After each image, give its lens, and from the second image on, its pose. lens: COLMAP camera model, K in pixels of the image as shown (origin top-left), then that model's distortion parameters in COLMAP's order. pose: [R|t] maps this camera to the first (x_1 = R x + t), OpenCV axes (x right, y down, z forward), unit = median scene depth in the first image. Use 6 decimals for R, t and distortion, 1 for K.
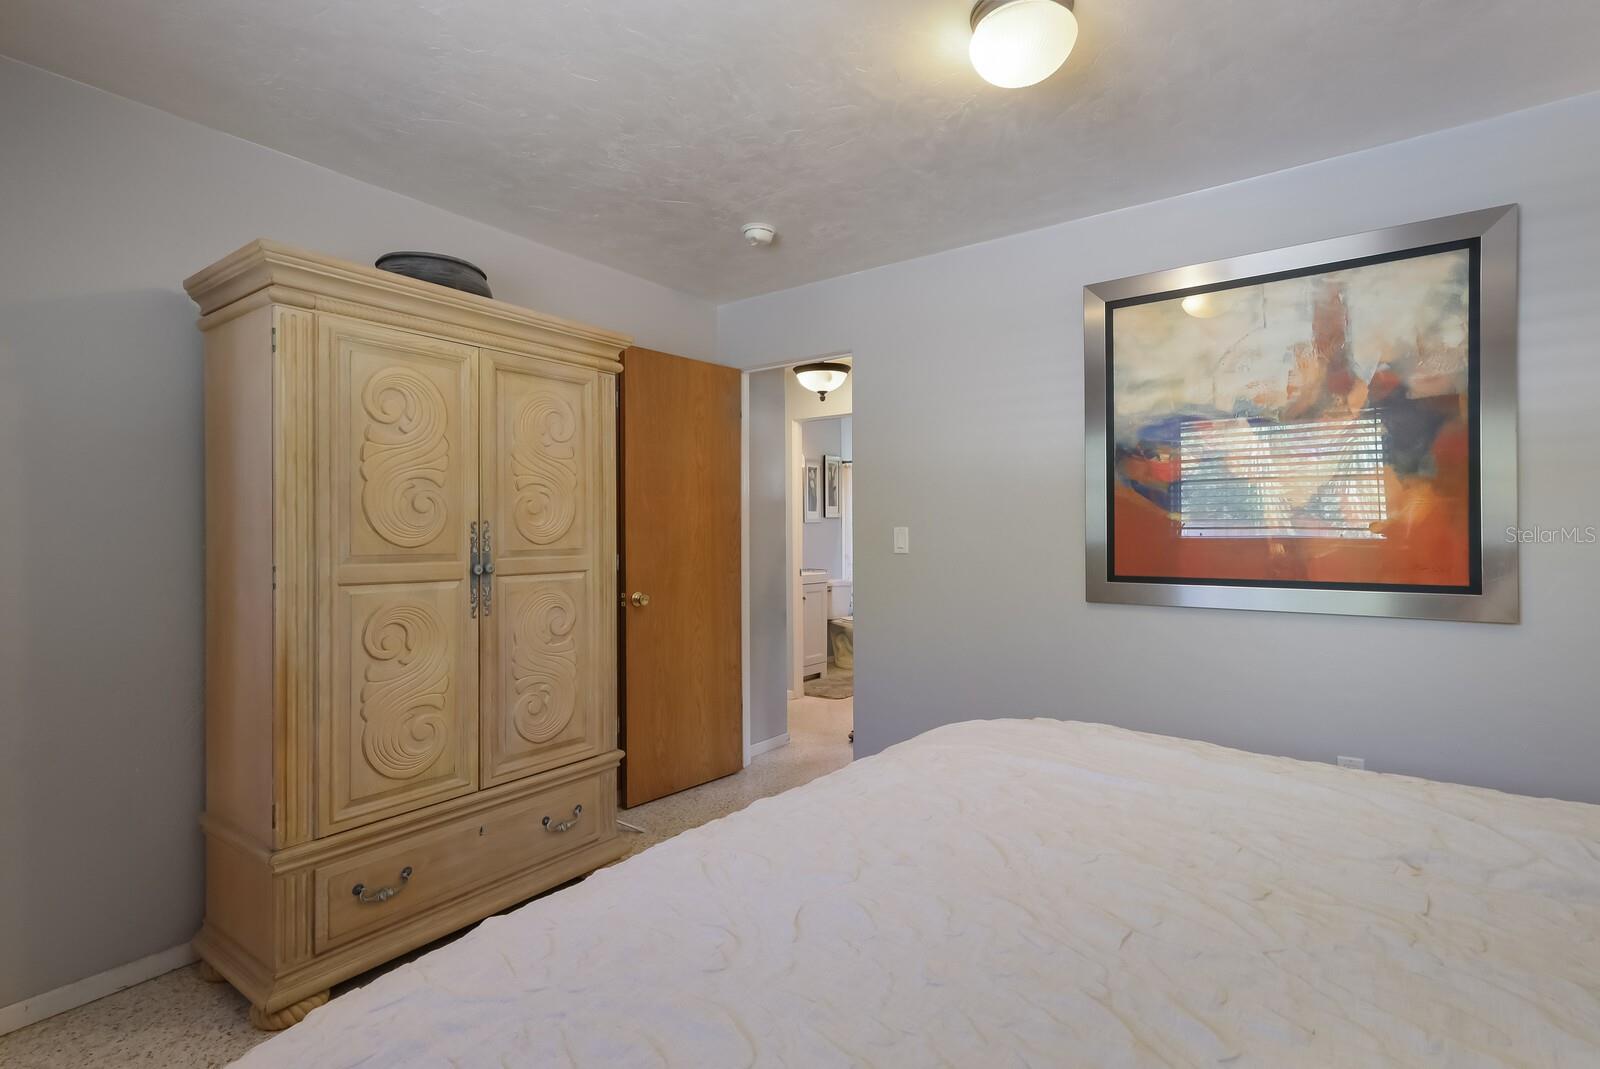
lens RADIAL K [[764.6, 0, 803.5], [0, 764.6, 529.5], [0, 0, 1]] dist [0.003542, 0.000235]
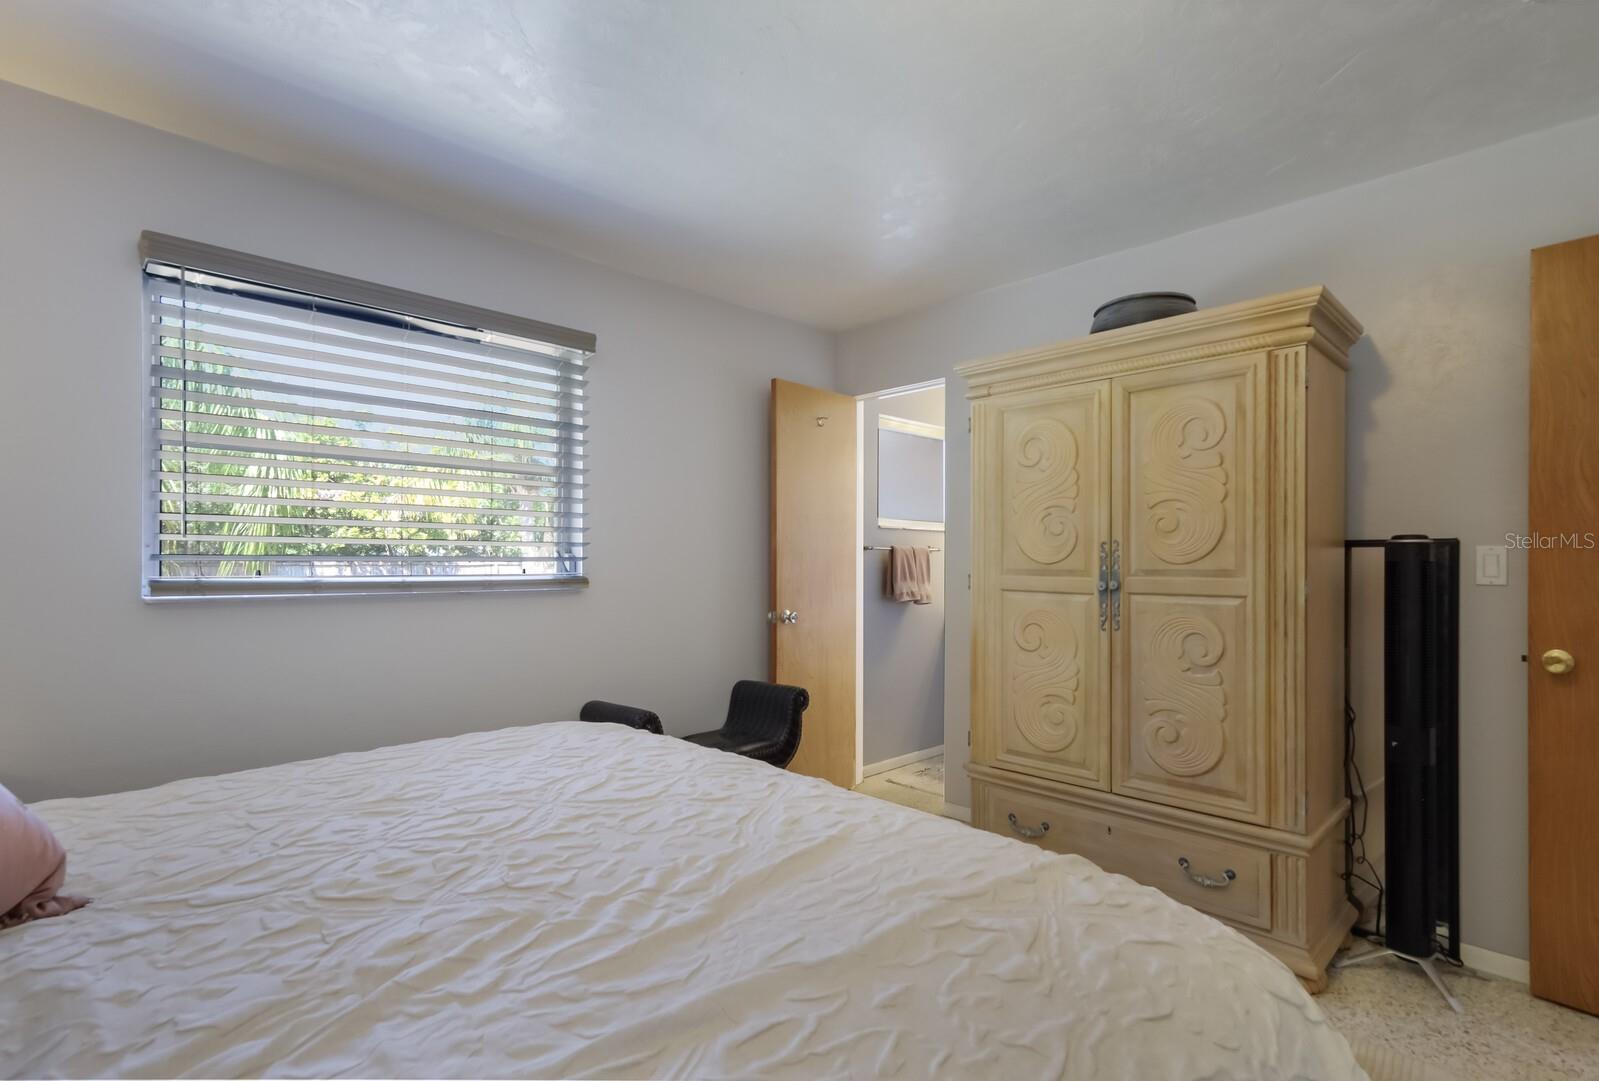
lens RADIAL K [[770.9, 0, 800.4], [0, 770.9, 553.8], [0, 0, 1]] dist [-0.002340, -0.000162]
pose [[-0.168502, -0.000141, -0.985701, 0.712302], [0.007583, 0.999970, -0.001439, 0.005201], [0.985672, -0.007718, -0.168496, 0.754866]]
